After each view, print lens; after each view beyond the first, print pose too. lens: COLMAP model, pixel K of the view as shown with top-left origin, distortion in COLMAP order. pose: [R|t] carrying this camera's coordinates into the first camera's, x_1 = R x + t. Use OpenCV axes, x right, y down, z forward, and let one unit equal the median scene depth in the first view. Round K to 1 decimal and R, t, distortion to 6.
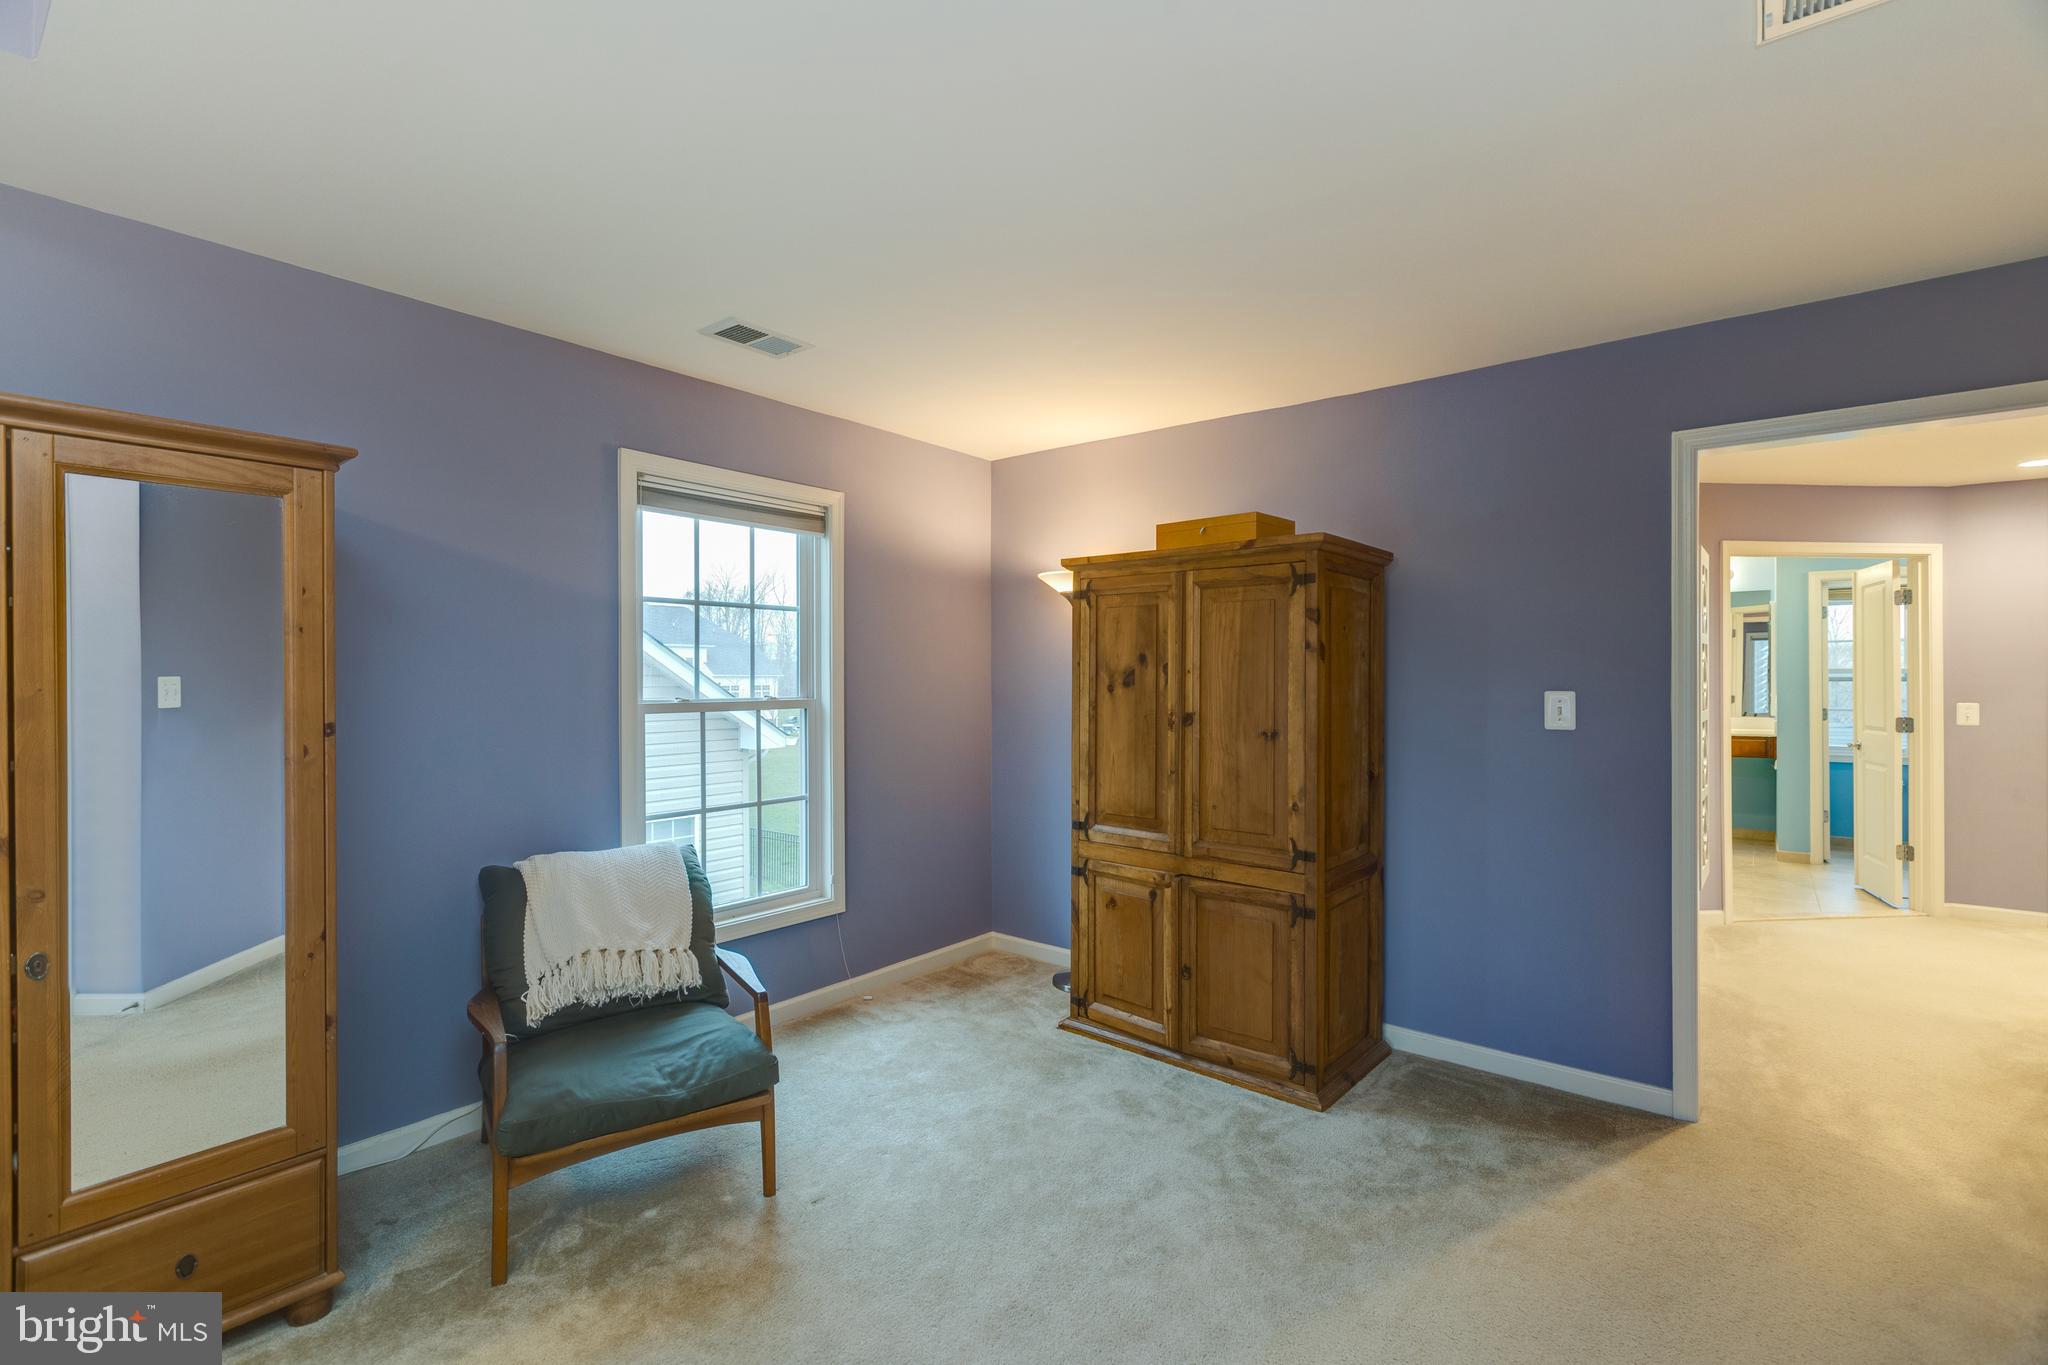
lens RADIAL K [[908.7, 0, 1016.1], [0, 908.7, 683.2], [0, 0, 1]] dist [0.003405, -0.002282]
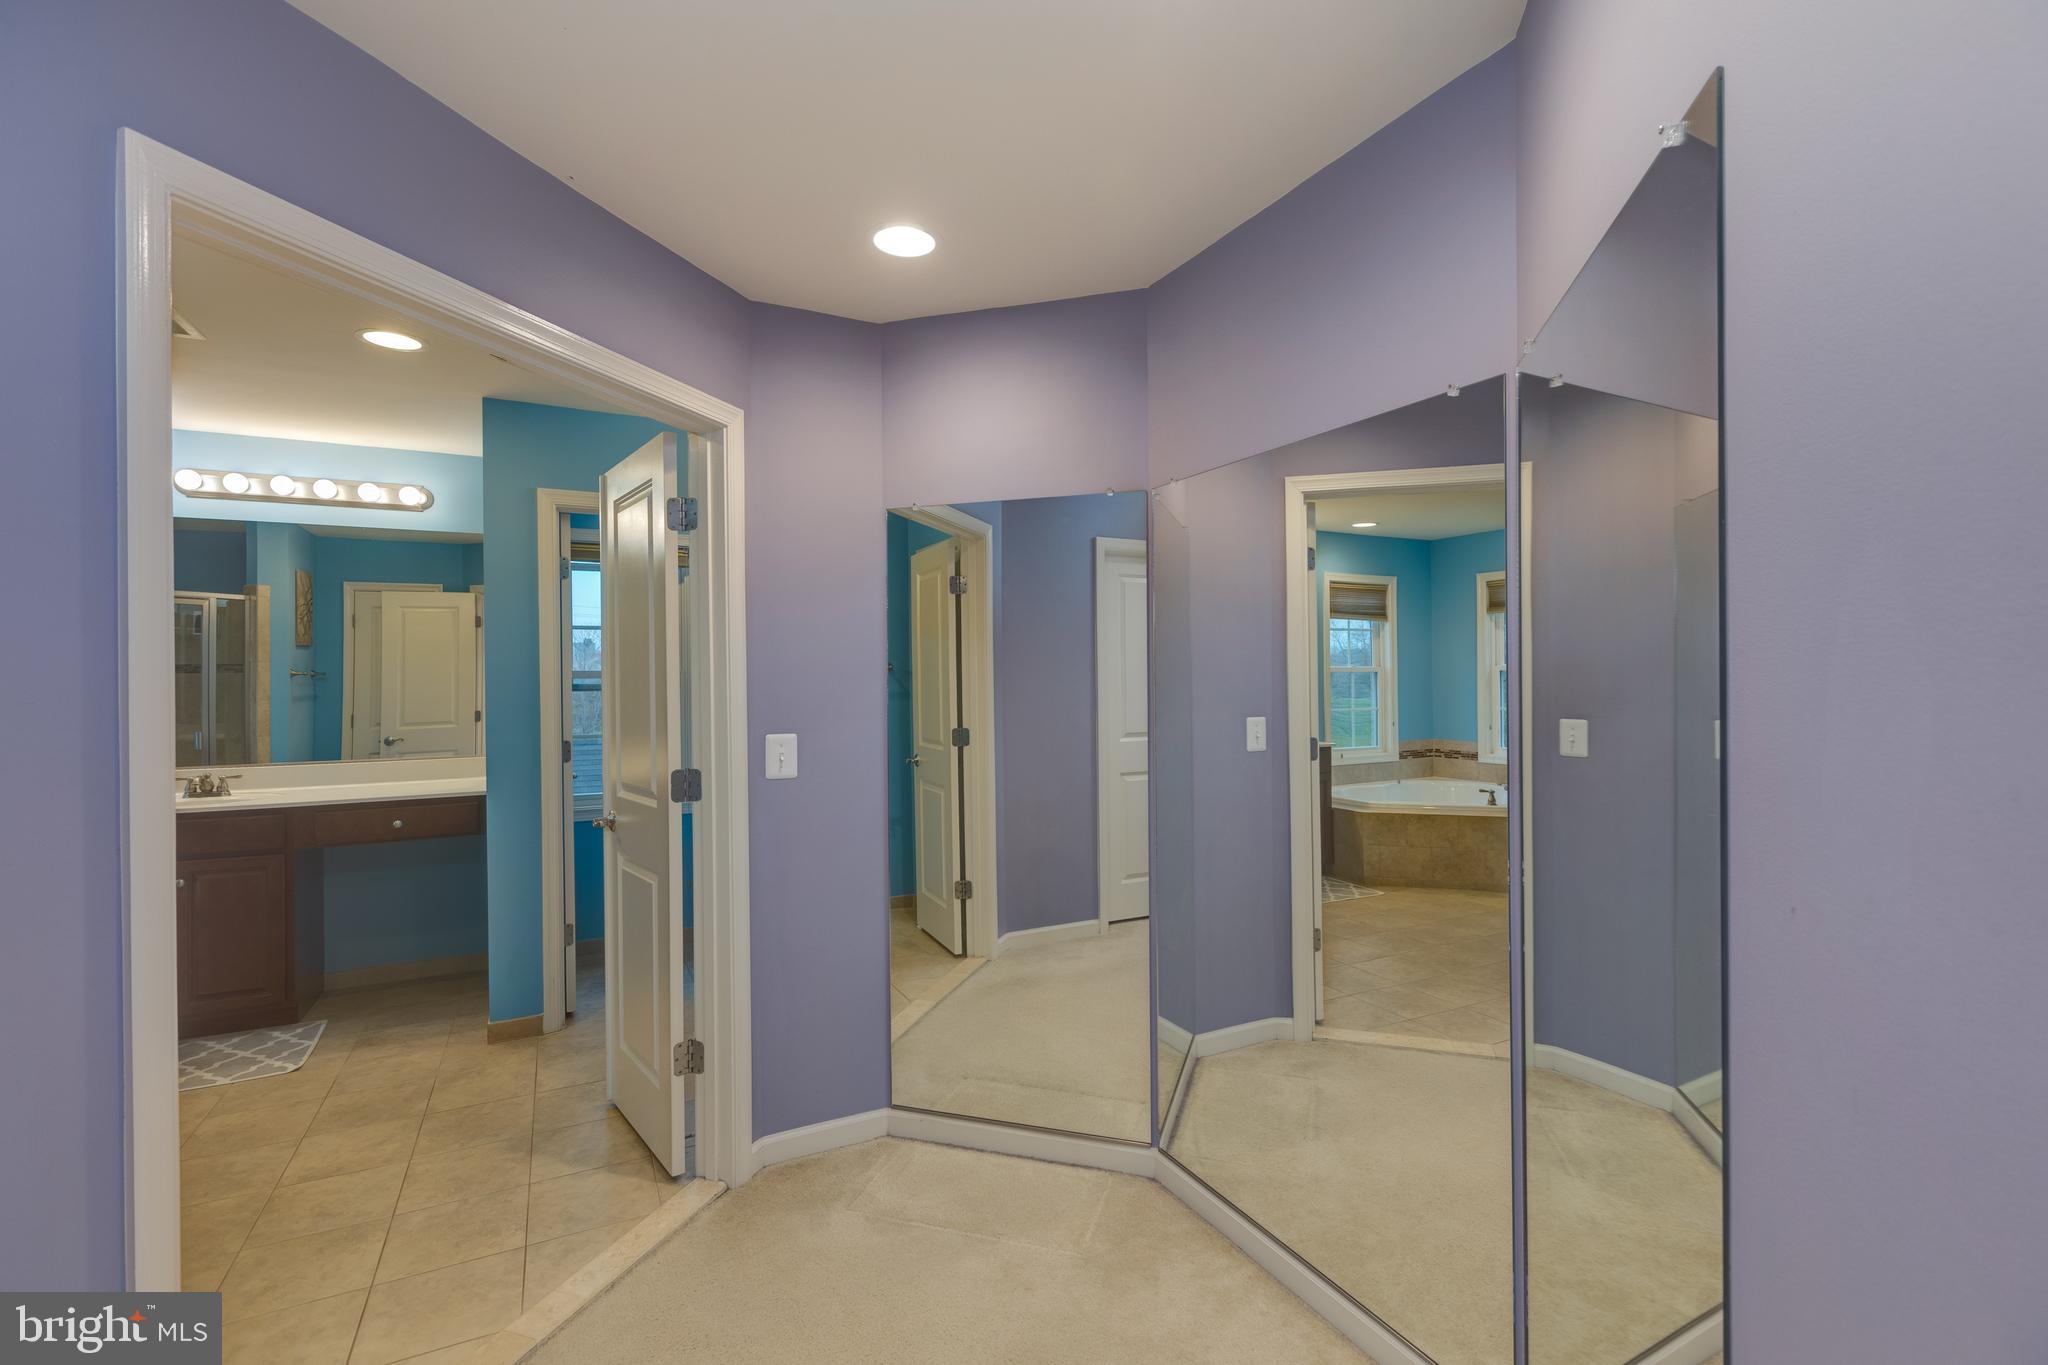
lens RADIAL K [[908.7, 0, 1019.1], [0, 908.7, 683.3], [0, 0, 1]] dist [0.003405, -0.002282]
pose [[0.398702, 0.000632, 0.917080, 0.376522], [0.008340, 0.999956, -0.004315, -0.001889], [-0.917042, 0.009369, 0.398680, 0.401209]]
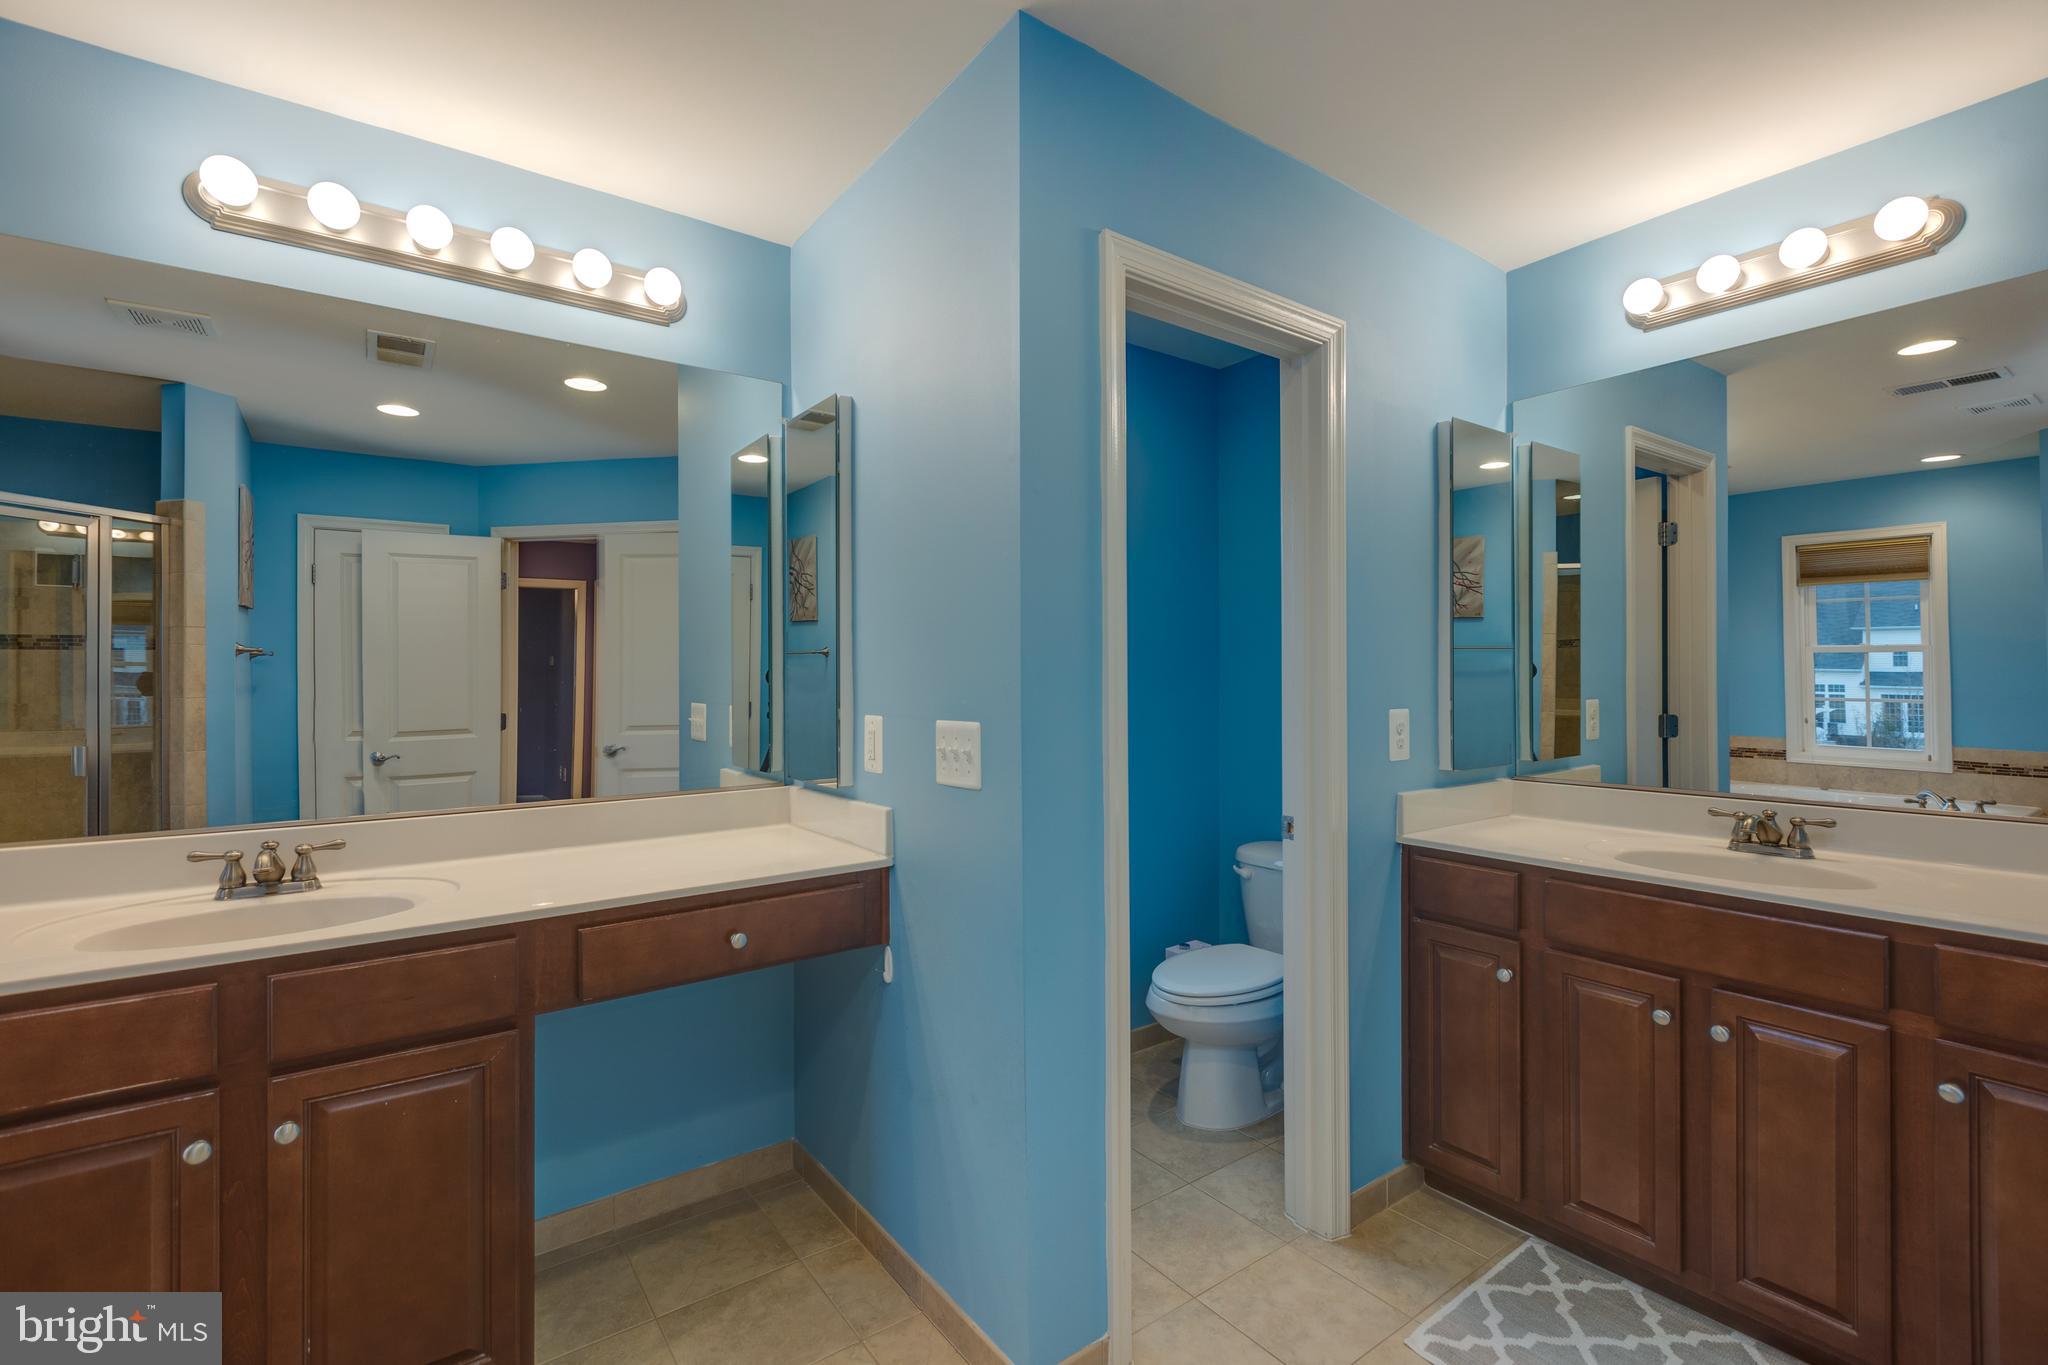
lens RADIAL K [[908.7, 0, 1028.8], [0, 908.7, 684.5], [0, 0, 1]] dist [0.003405, -0.002282]
pose [[0.262379, 0.000237, 0.964965, 0.477241], [0.012025, 0.999922, -0.003515, 0.006022], [-0.964890, 0.012526, 0.262355, 0.721535]]
